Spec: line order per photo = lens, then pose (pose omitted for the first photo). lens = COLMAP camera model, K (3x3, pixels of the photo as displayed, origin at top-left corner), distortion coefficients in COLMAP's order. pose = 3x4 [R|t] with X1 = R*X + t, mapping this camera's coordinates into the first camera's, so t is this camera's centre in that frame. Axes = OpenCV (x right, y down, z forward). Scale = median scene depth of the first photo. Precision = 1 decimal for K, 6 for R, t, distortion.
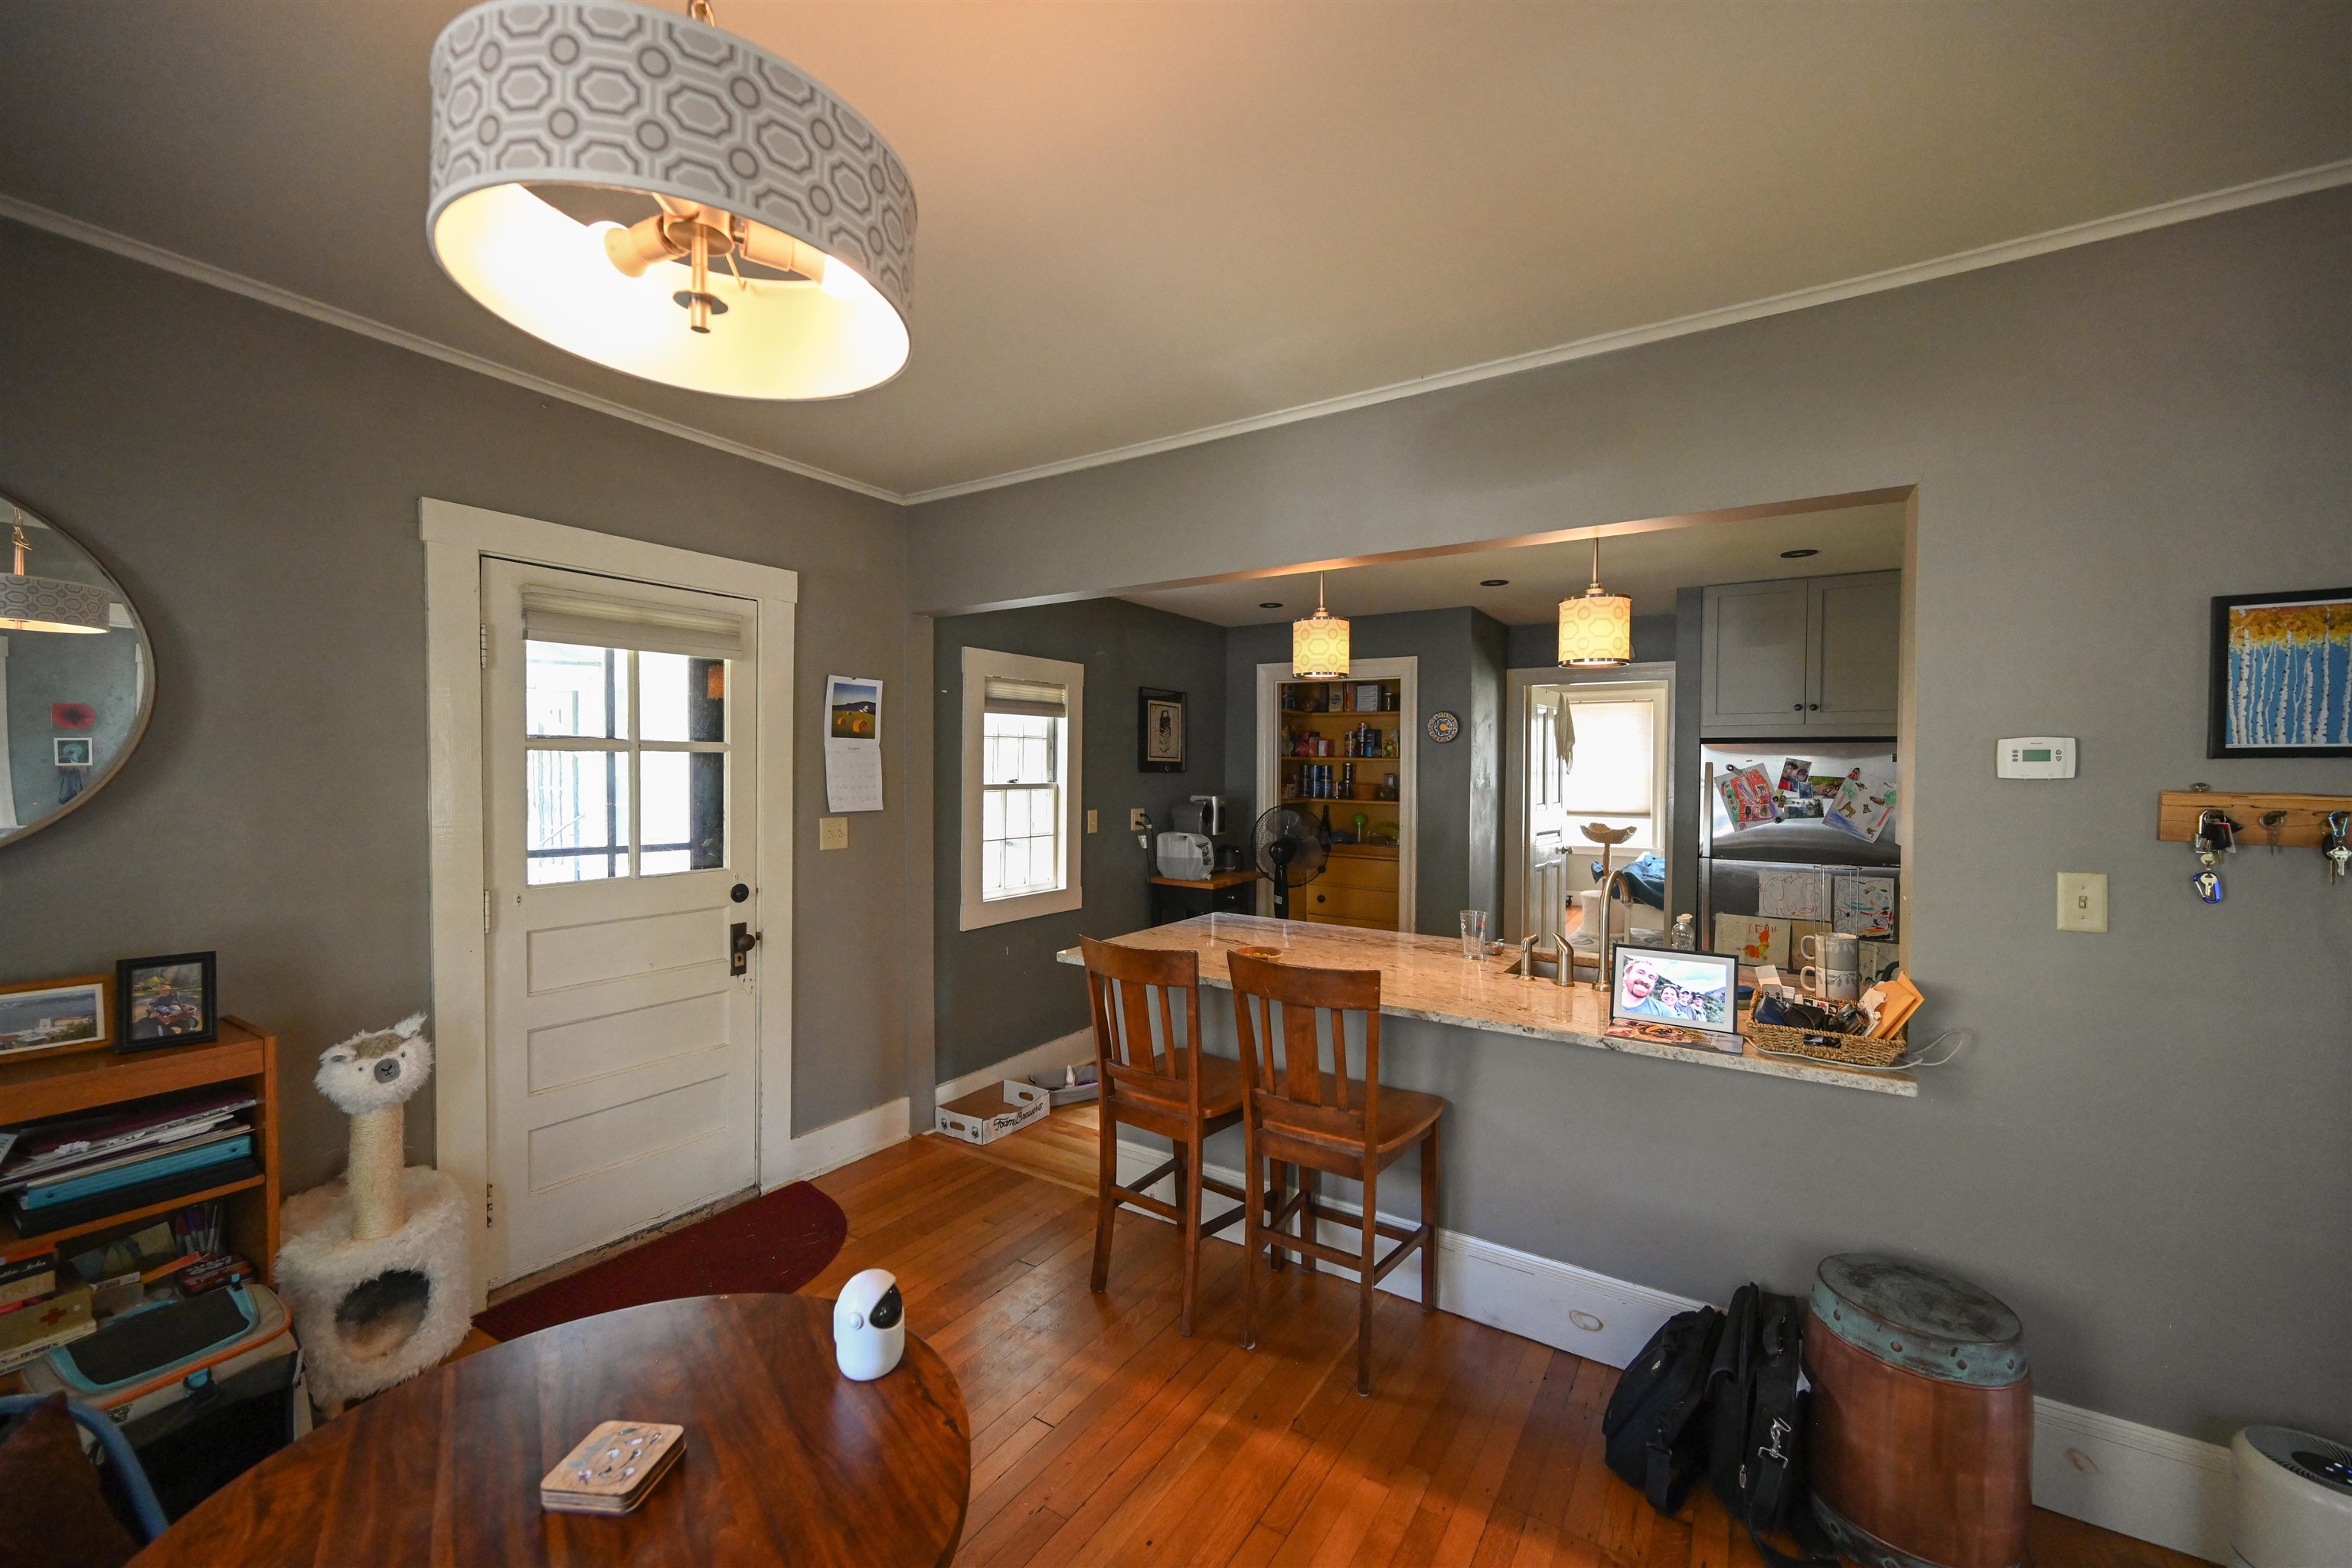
lens RADIAL K [[933.3, 0, 1186.6], [0, 933.3, 781.9], [0, 0, 1]] dist [0.002432, 0.000207]
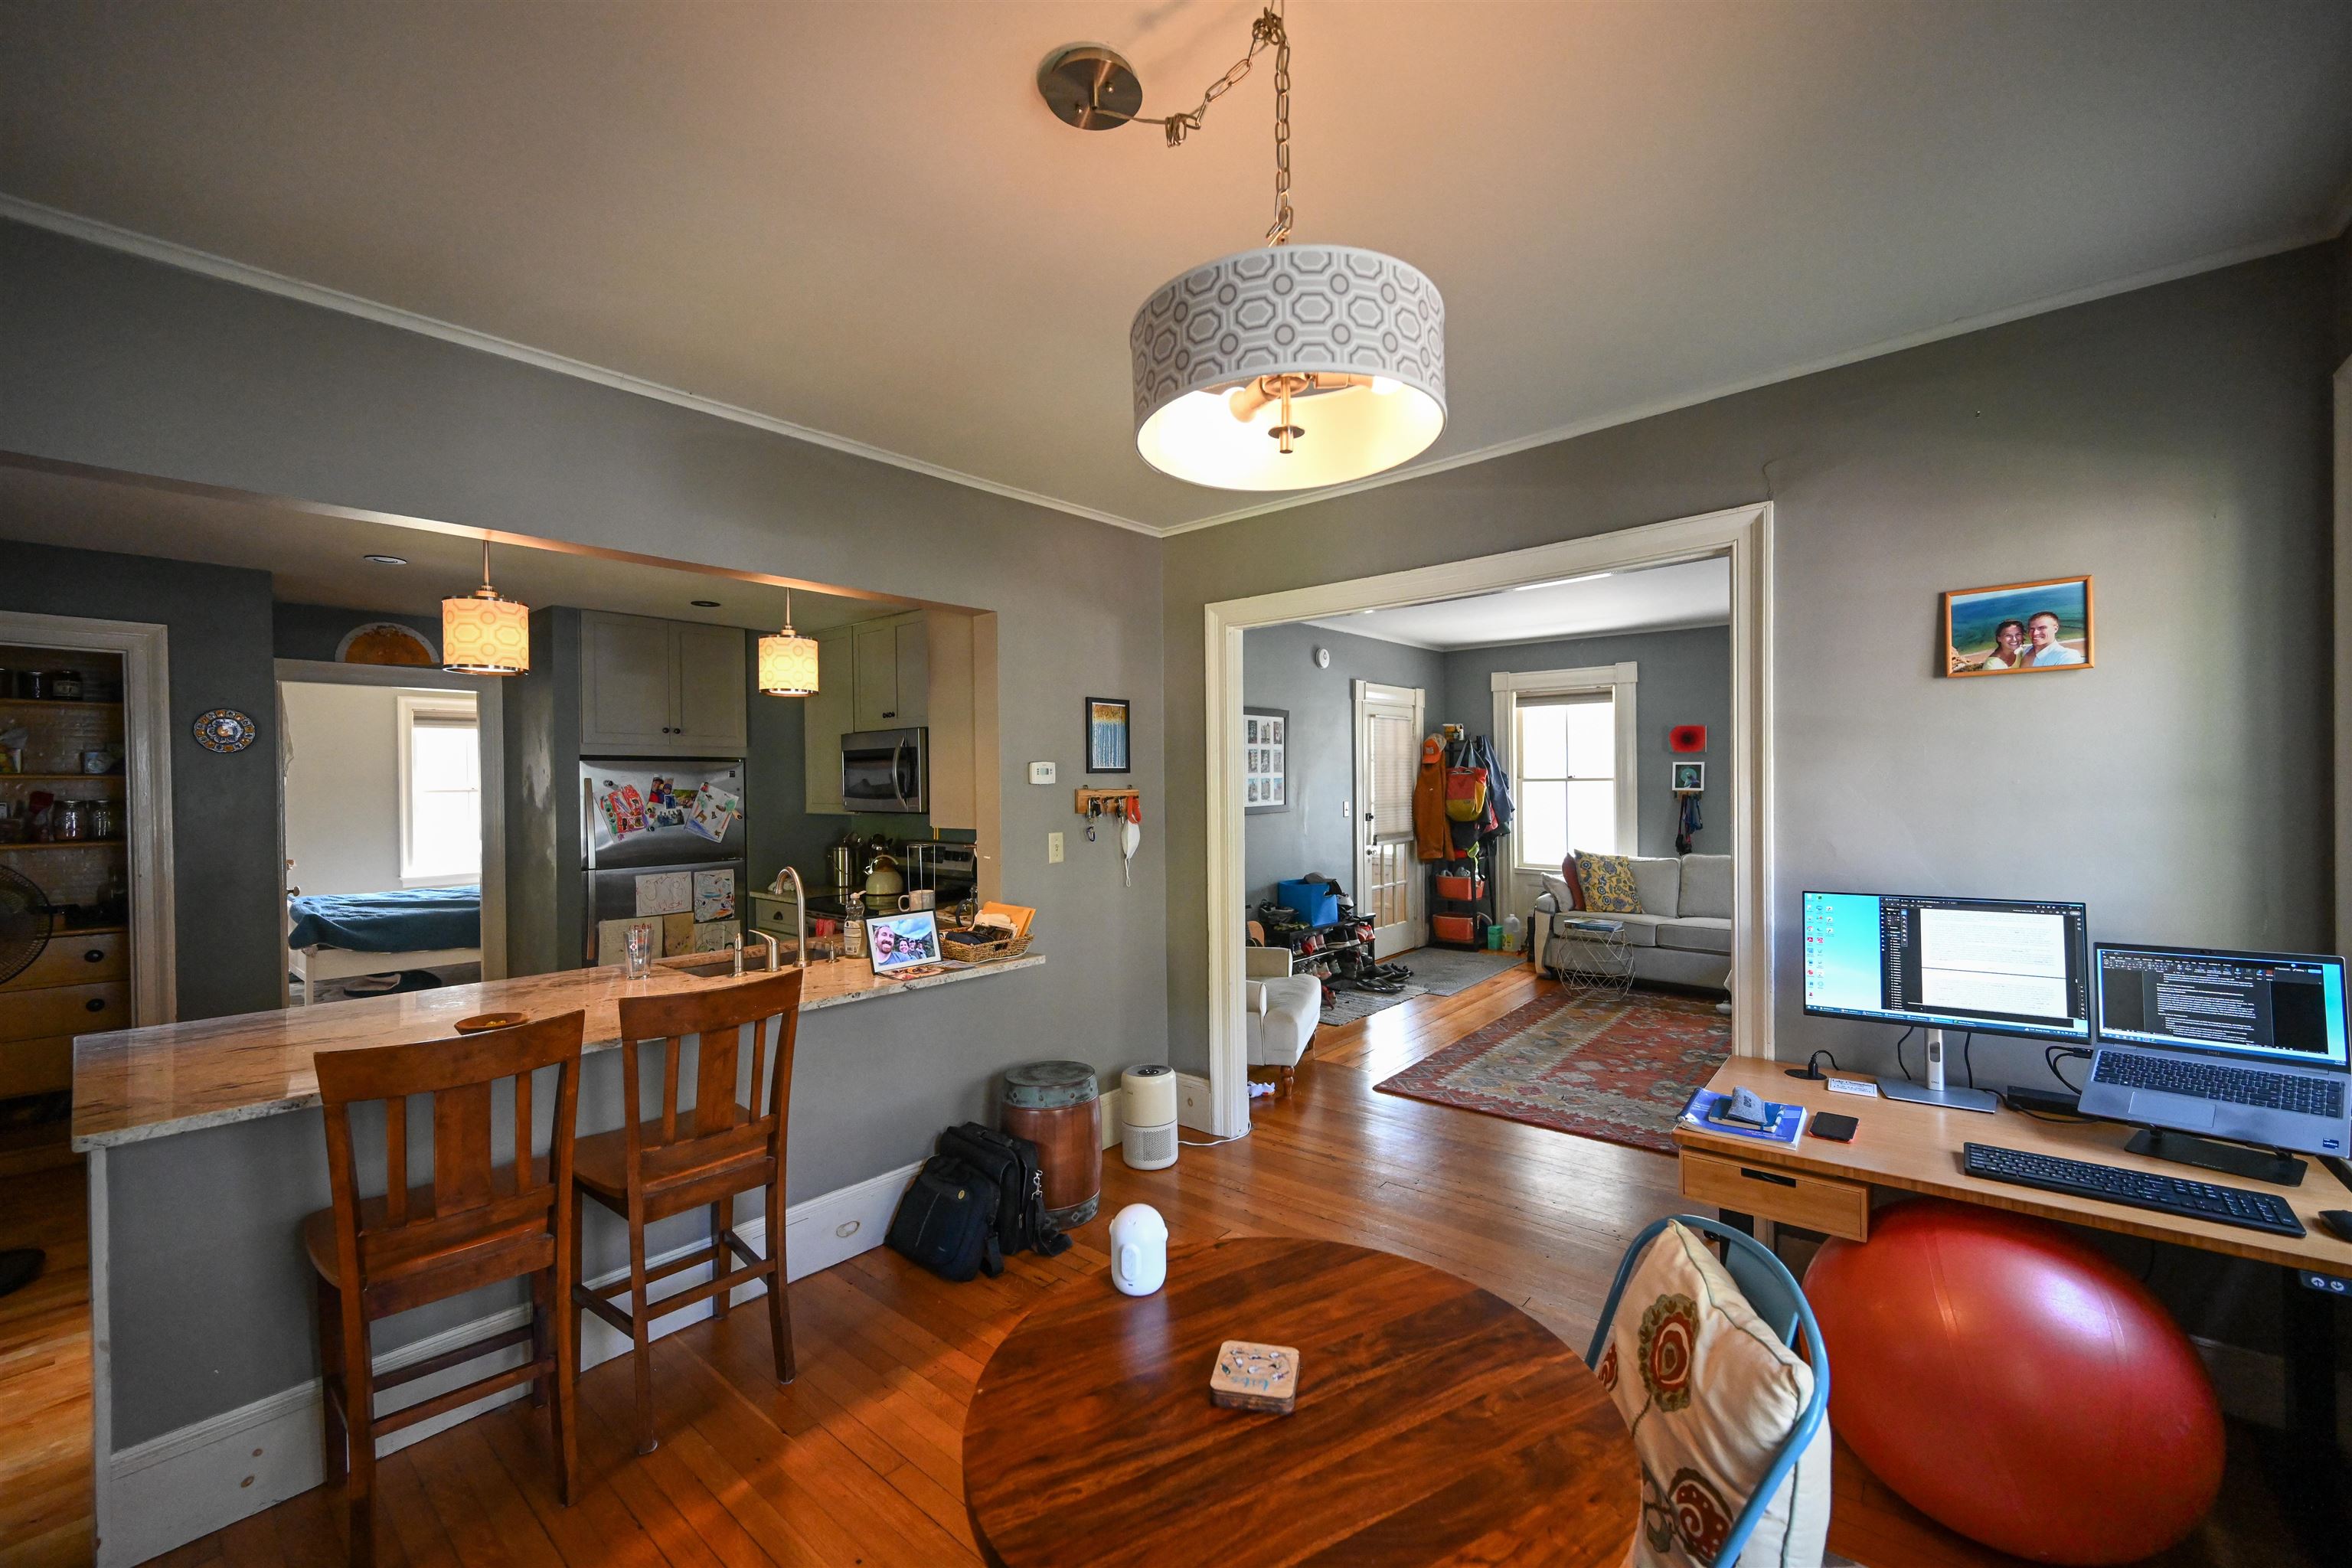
lens RADIAL K [[933.3, 0, 1186.6], [0, 933.3, 781.9], [0, 0, 1]] dist [0.002432, 0.000207]
pose [[0.132492, -0.005965, 0.991166, -0.611039], [0.026217, 0.999653, 0.002512, -0.003244], [-0.990837, 0.025653, 0.132603, 0.316424]]
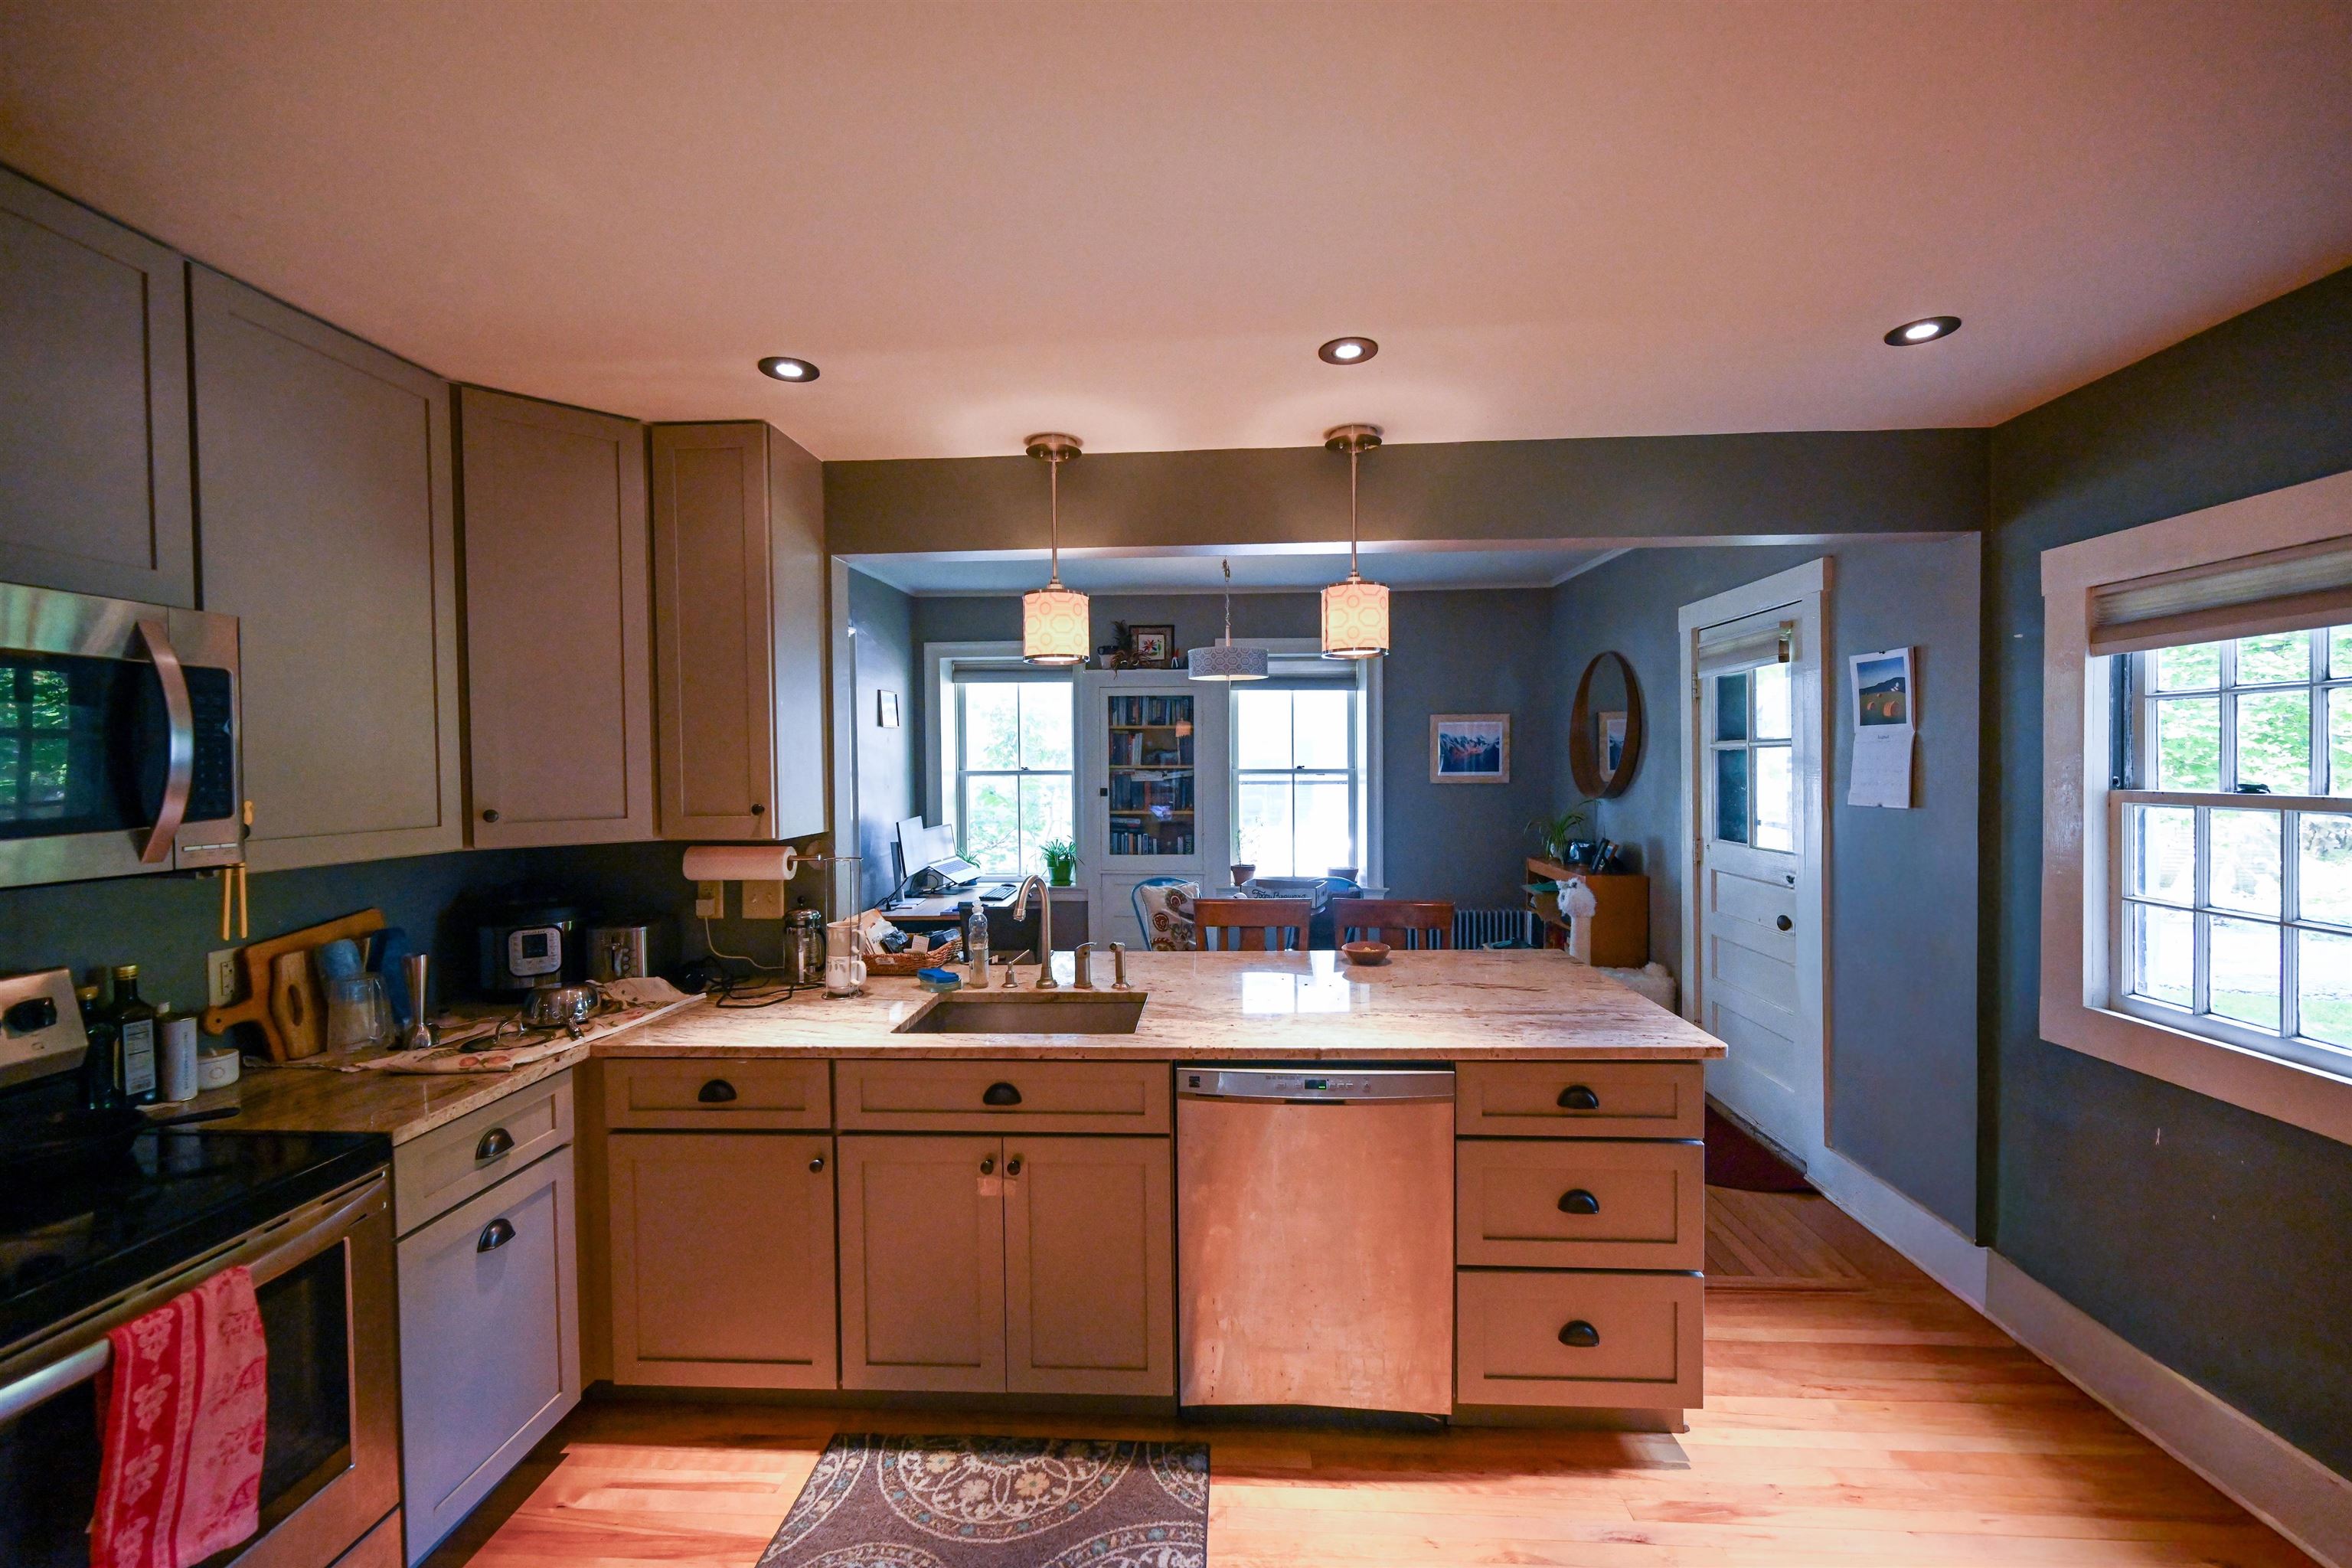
lens RADIAL K [[933.3, 0, 1186.6], [0, 933.3, 781.9], [0, 0, 1]] dist [0.002432, 0.000207]
pose [[-0.867659, 0.014568, -0.496945, 0.694309], [-0.001230, 0.999505, 0.031447, -0.025491], [0.497157, 0.027897, -0.867212, 1.667732]]
